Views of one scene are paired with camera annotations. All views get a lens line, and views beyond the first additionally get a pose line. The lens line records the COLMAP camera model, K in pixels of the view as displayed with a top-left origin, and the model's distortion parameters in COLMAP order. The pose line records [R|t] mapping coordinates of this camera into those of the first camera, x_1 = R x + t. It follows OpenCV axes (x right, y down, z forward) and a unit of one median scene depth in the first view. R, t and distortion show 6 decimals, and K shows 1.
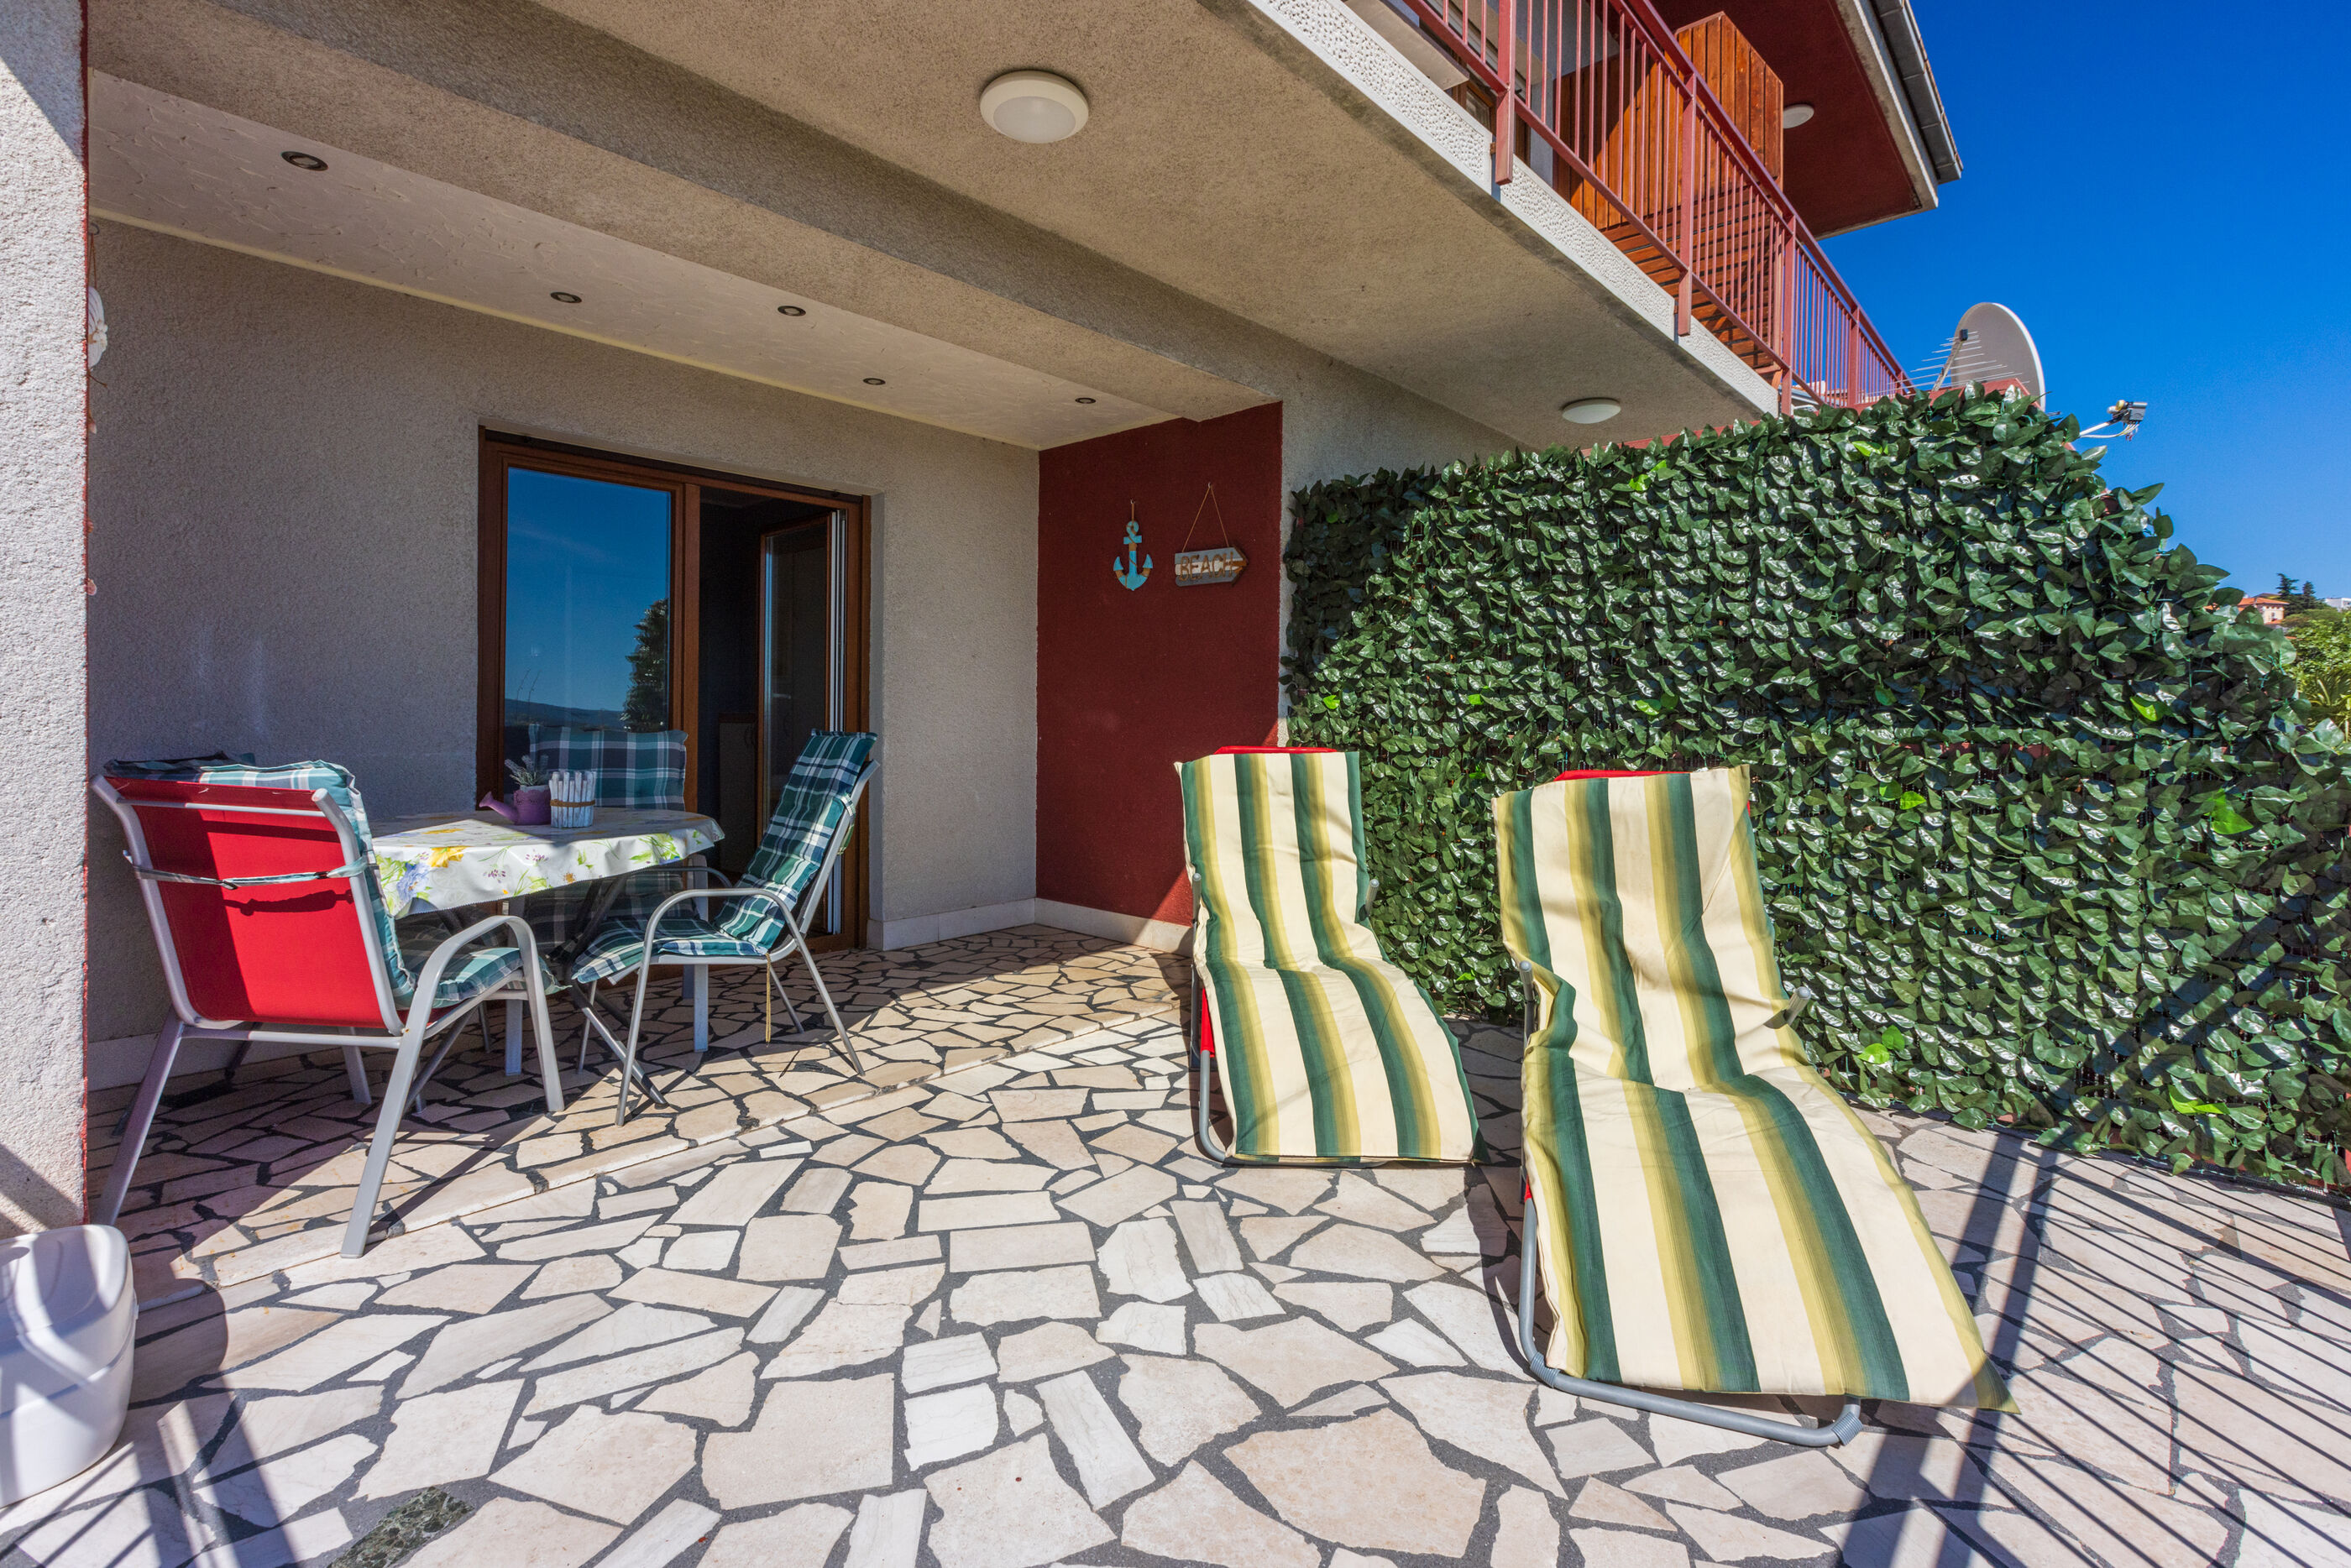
lens RADIAL K [[1060.7, 0, 1153.4], [0, 1060.7, 721.1], [0, 0, 1]] dist [0.002080, 0.000738]
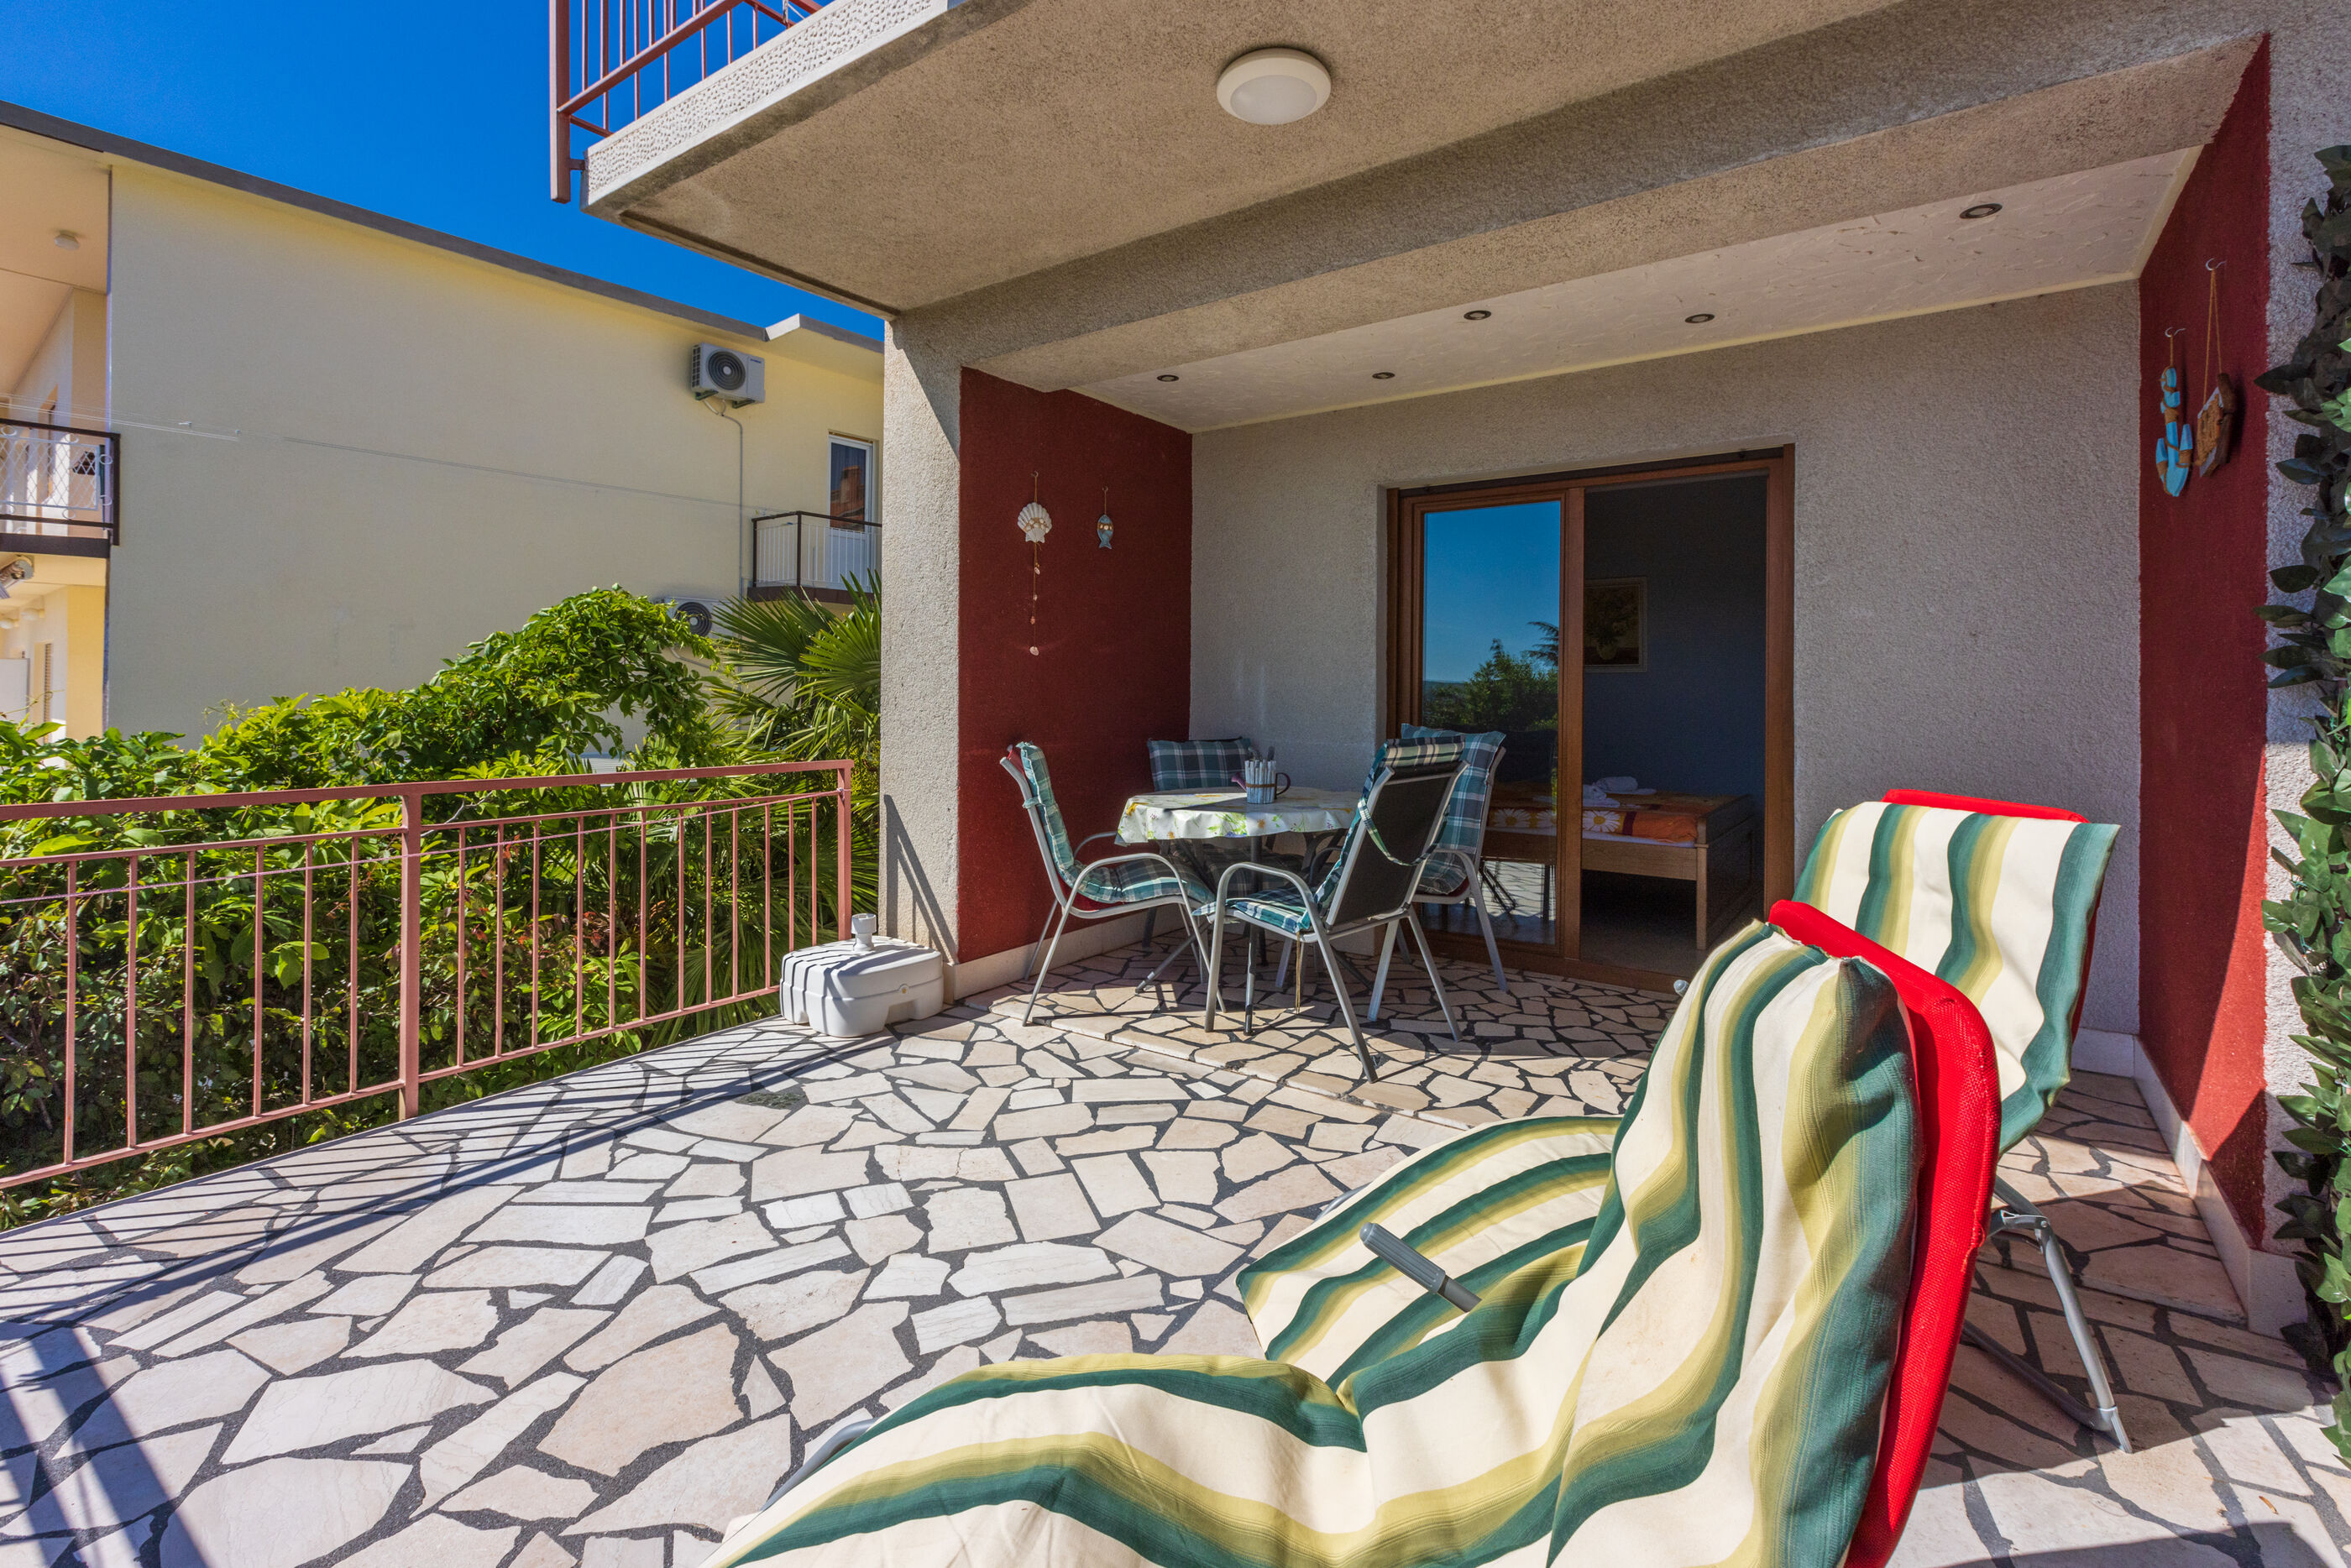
lens RADIAL K [[1064.5, 0, 1190.2], [0, 1064.5, 684.8], [0, 0, 1]] dist [0.001529, 0.000381]
pose [[0.135781, -0.014073, -0.990639, 0.872846], [-0.009183, 0.999838, -0.015462, -0.029501], [0.990696, 0.011196, 0.135630, 0.857113]]
